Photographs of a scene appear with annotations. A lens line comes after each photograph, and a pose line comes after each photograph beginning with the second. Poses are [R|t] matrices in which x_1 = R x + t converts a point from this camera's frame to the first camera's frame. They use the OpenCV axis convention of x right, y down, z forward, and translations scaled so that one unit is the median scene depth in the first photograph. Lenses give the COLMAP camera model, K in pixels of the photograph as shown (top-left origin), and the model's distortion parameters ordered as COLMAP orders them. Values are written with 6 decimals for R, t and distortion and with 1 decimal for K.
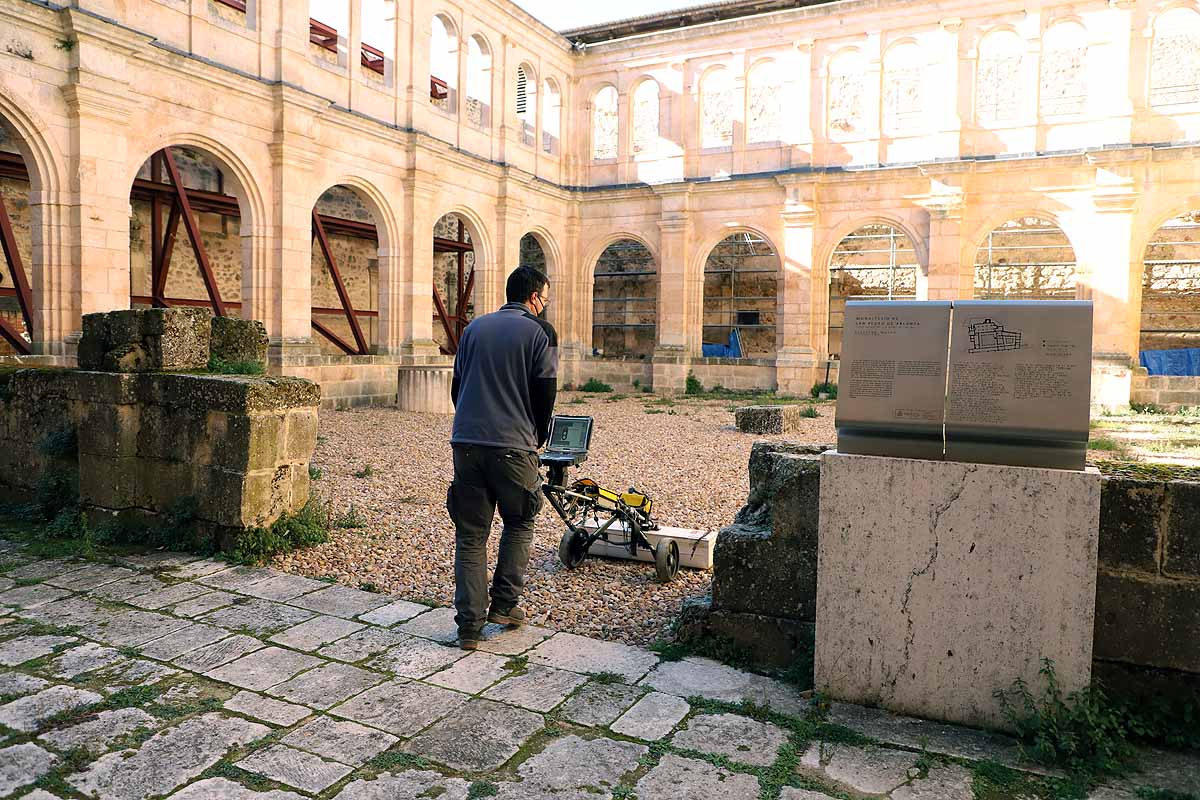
lens RADIAL K [[839.5, 0, 599.3], [0, 839.5, 389.4], [0, 0, 1]] dist [-0.059427, 0.032197]
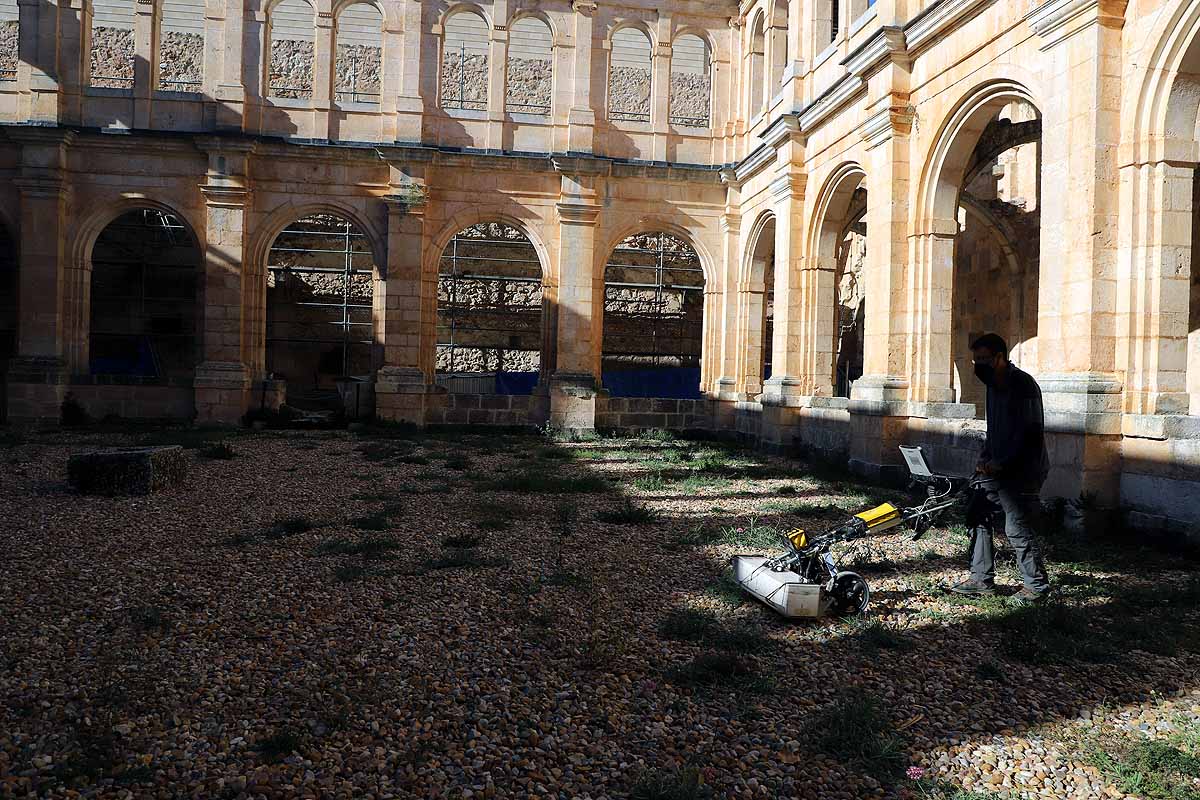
lens RADIAL K [[839.5, 0, 600.7], [0, 839.5, 398.1], [0, 0, 1]] dist [-0.059427, 0.032197]
pose [[0.817103, -0.003620, 0.576480, 0.079981], [0.013302, 0.999832, -0.012575, -0.003365], [-0.576338, 0.017943, 0.817014, 0.175974]]
